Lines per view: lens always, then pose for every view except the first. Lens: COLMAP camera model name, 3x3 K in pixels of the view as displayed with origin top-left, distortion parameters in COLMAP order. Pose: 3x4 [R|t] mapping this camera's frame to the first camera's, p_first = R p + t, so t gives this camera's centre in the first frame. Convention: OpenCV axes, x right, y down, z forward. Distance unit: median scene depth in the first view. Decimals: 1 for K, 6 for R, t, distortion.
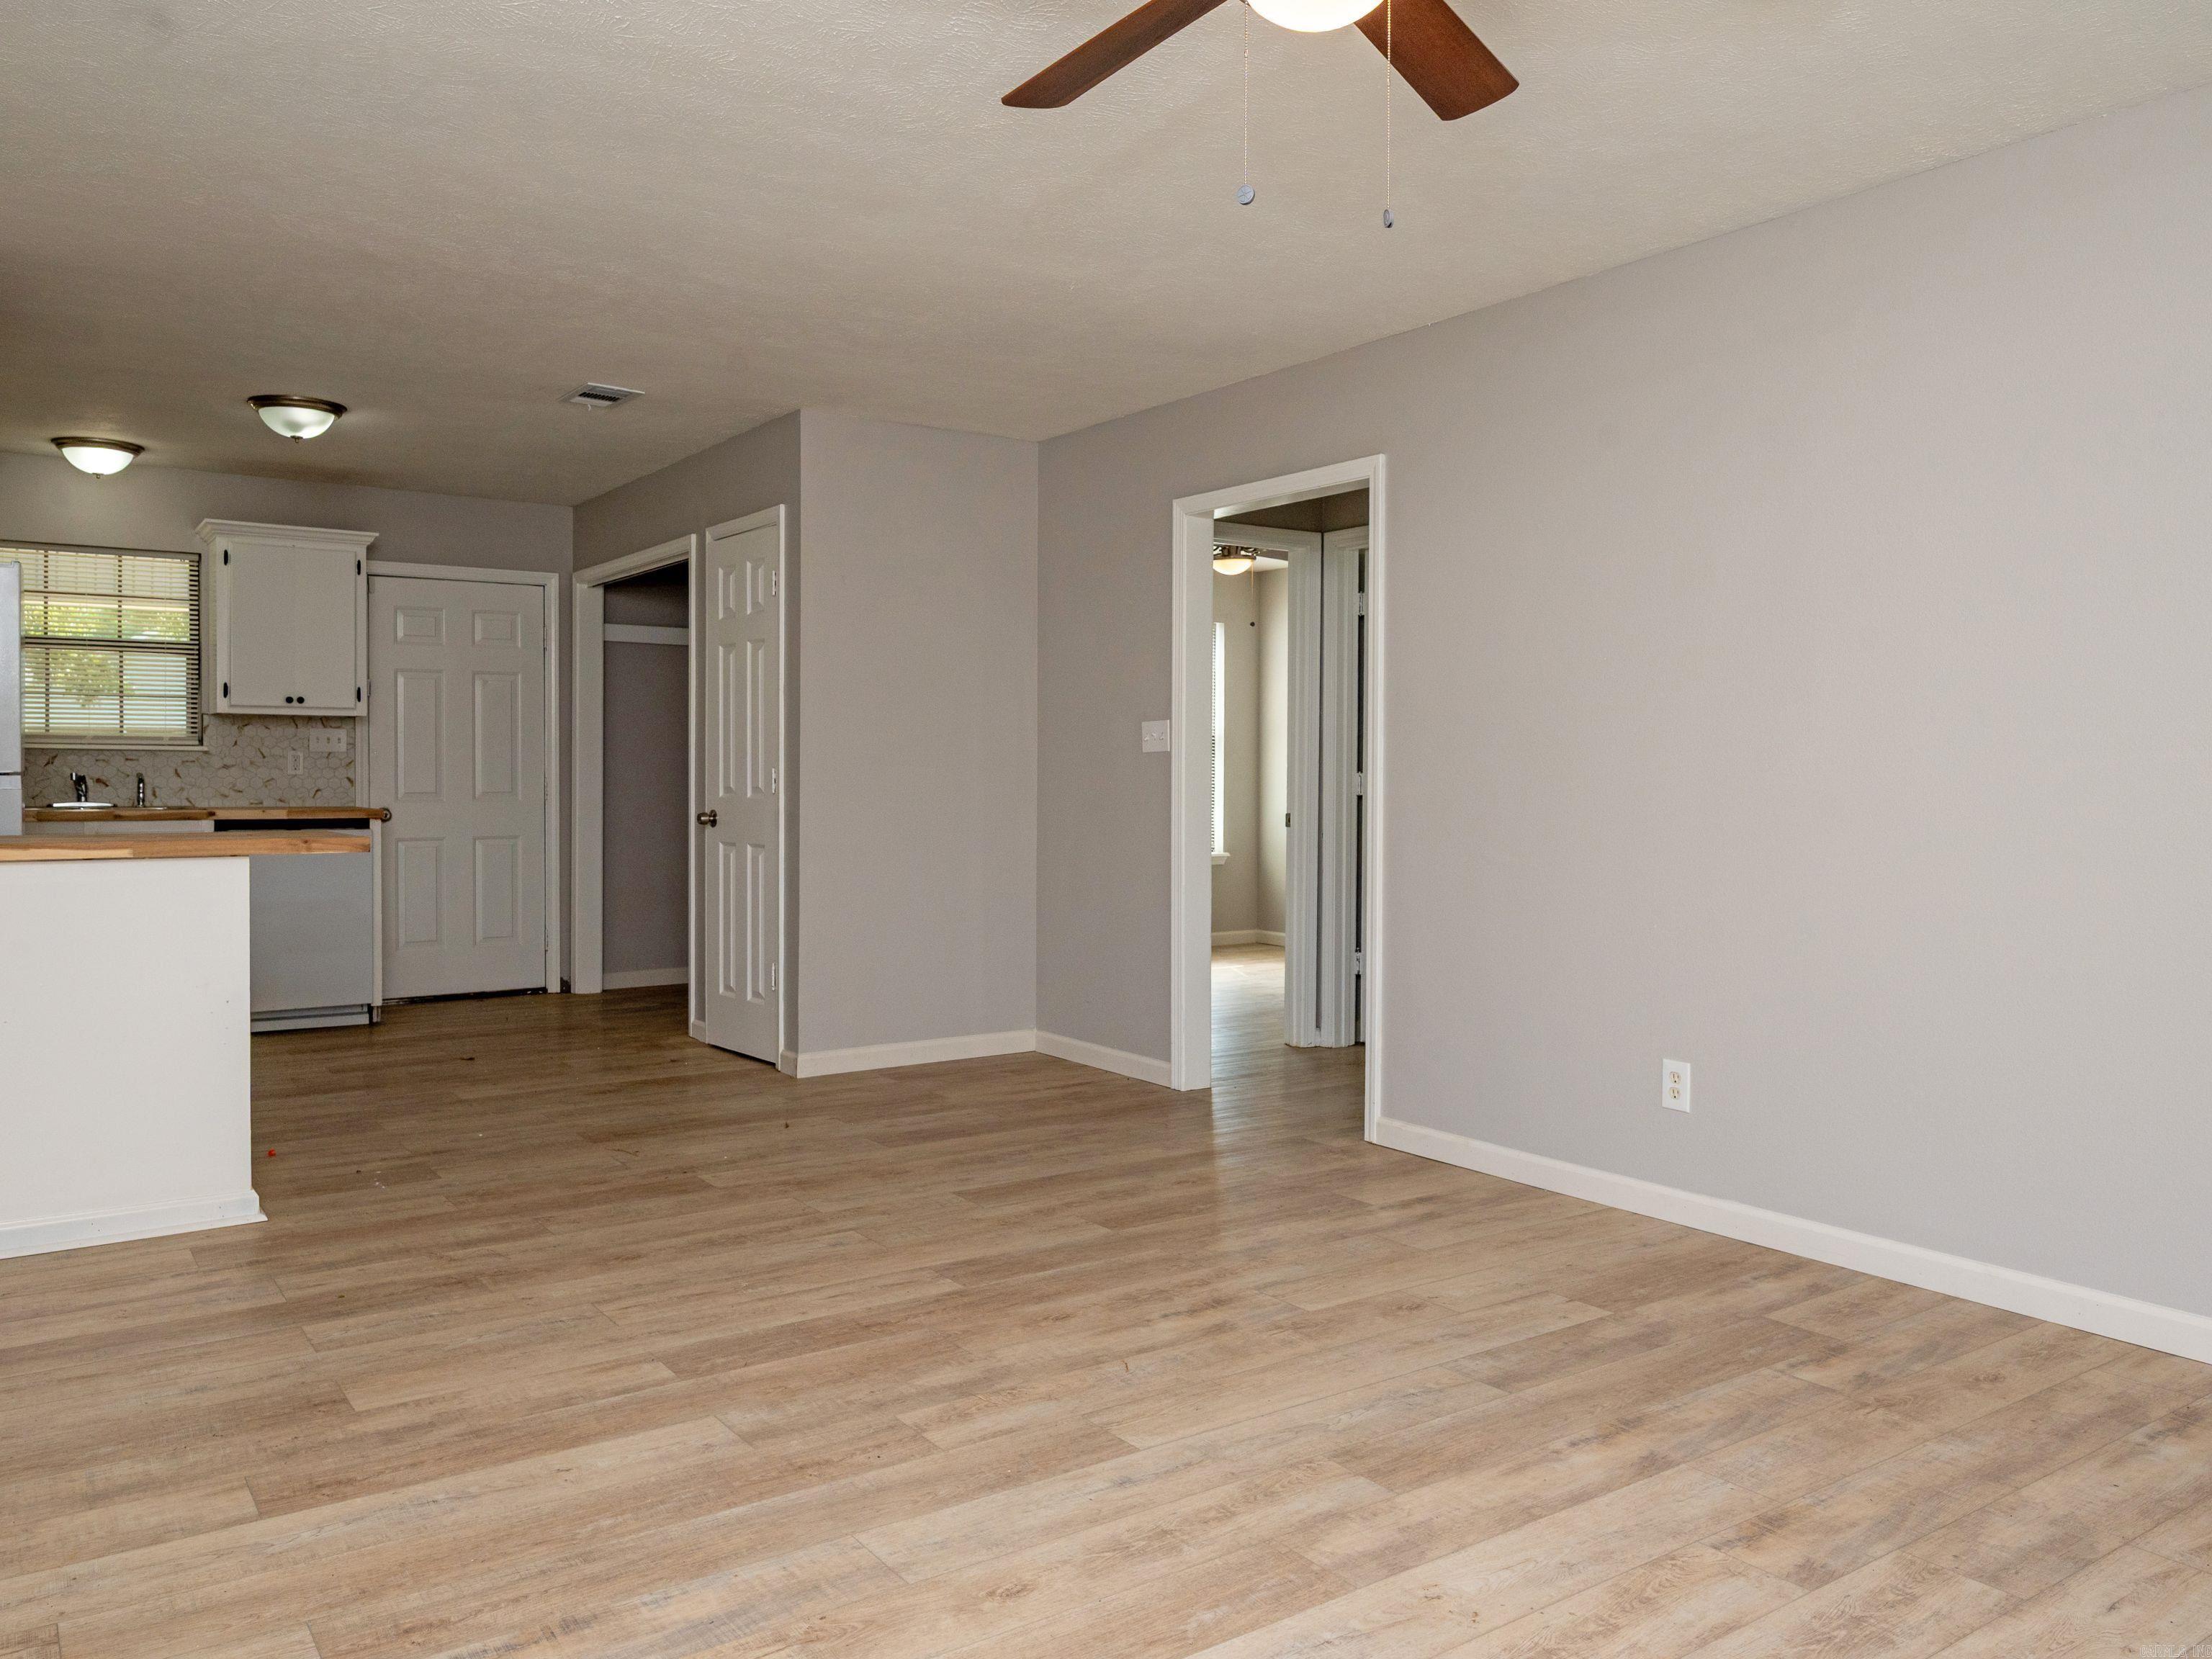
lens RADIAL K [[1603.5, 0, 1106.3], [0, 1603.5, 786.1], [0, 0, 1]] dist [-0.005923, -0.000462]
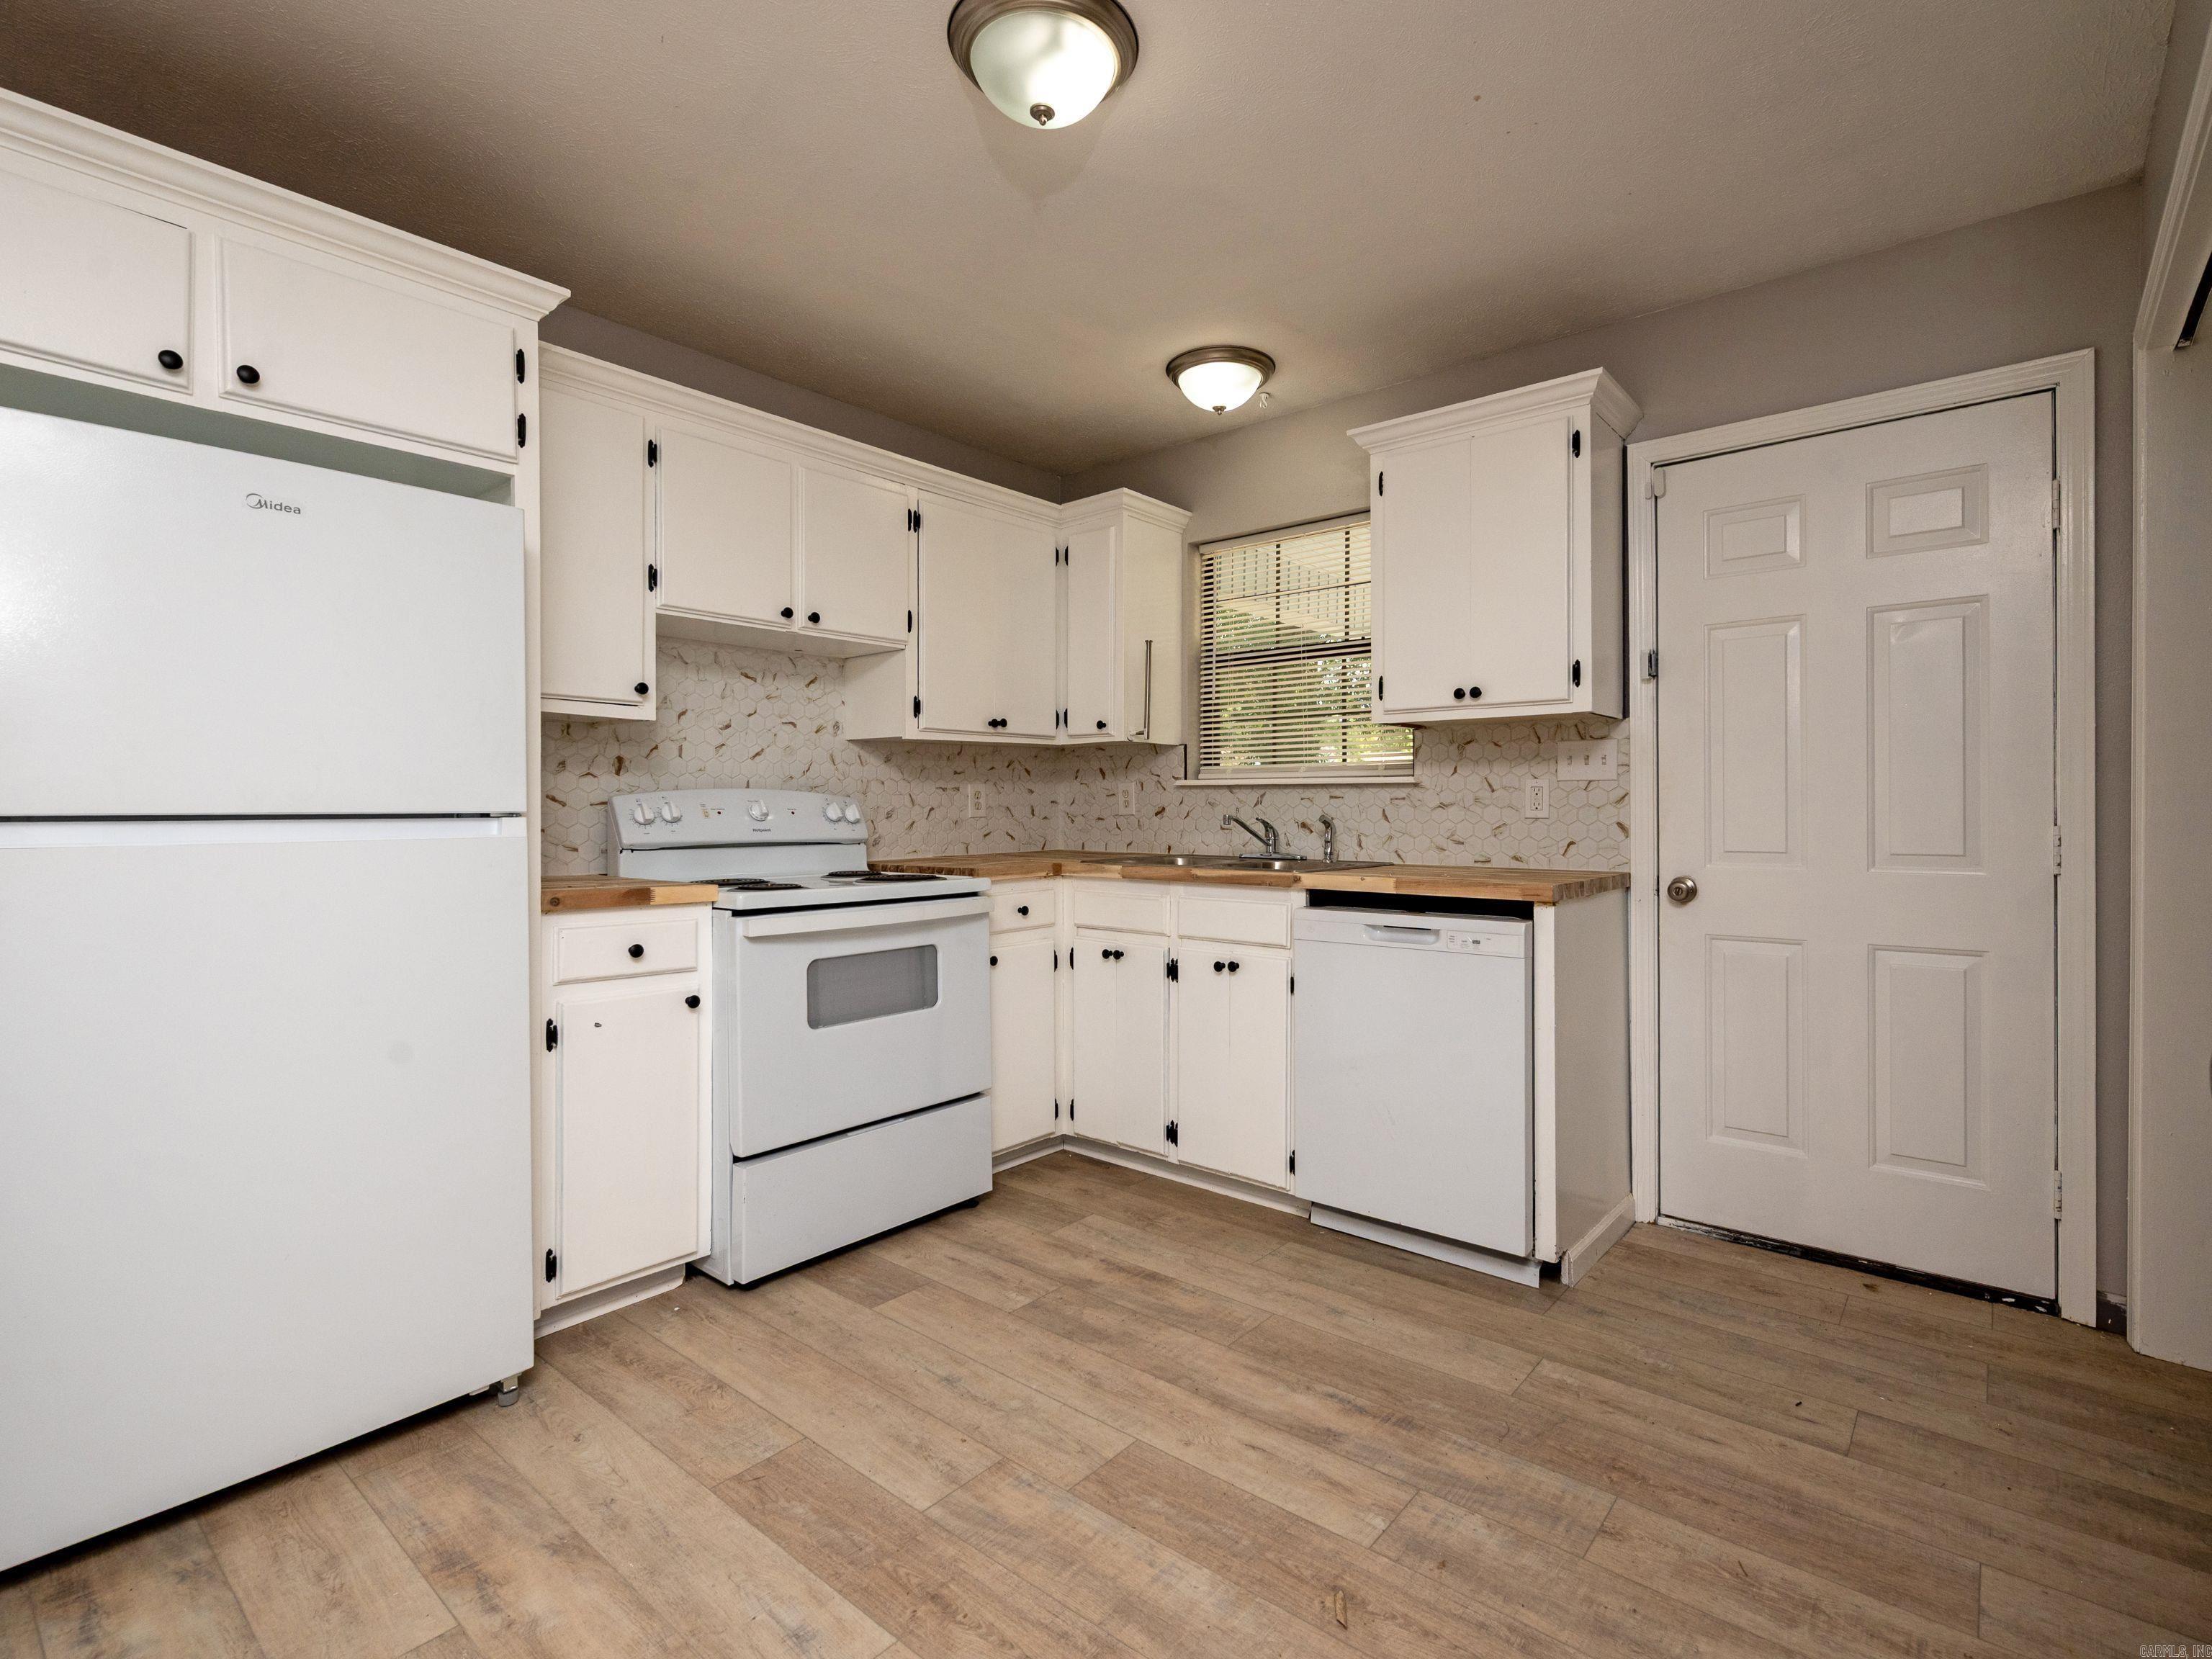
lens RADIAL K [[1060.1, 0, 1116.0], [0, 1060.1, 820.5], [0, 0, 1]] dist [-0.002450, -0.001091]
pose [[0.272071, 0.005761, -0.962260, -0.329131], [-0.006751, 0.999969, 0.004078, -0.014217], [0.962253, 0.005387, 0.272102, 1.564757]]
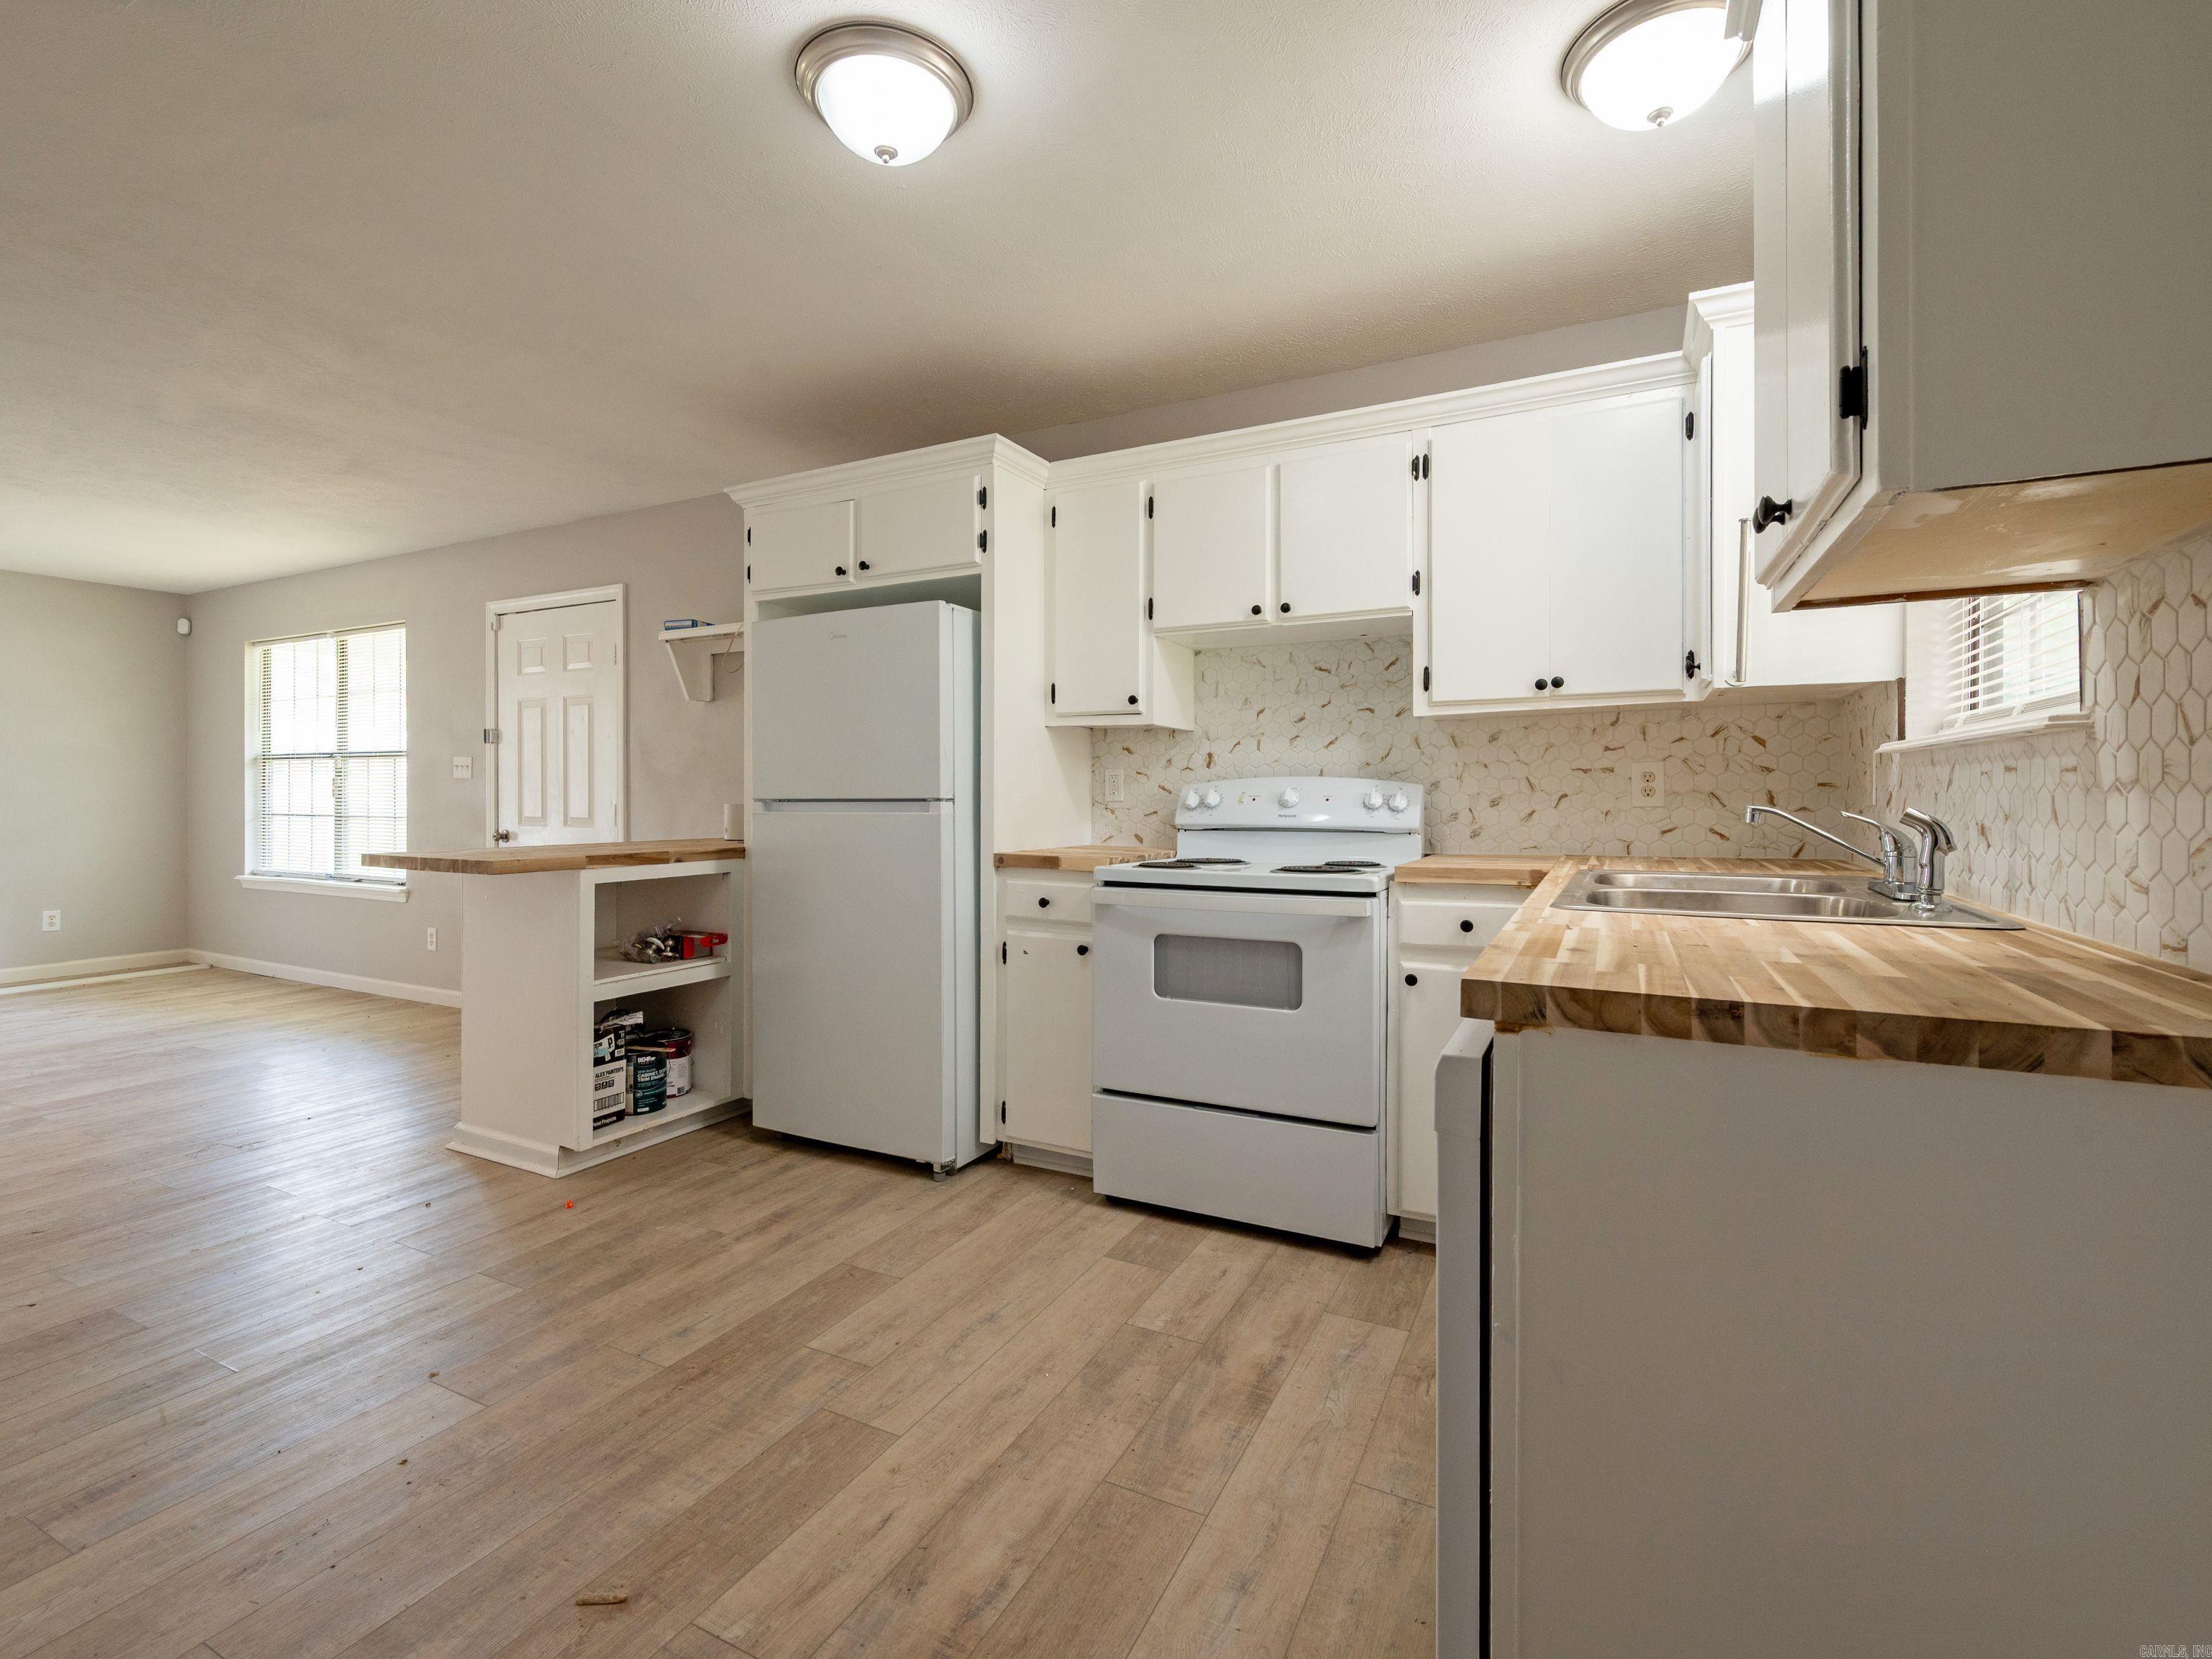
lens RADIAL K [[997.5, 0, 1107.1], [0, 997.5, 803.0], [0, 0, 1]] dist [0.000844, -0.000029]
pose [[-0.875844, -0.001654, -0.482592, -0.697043], [-0.008652, 0.999887, 0.012276, -0.021302], [0.482517, 0.014927, -0.875759, 2.215390]]
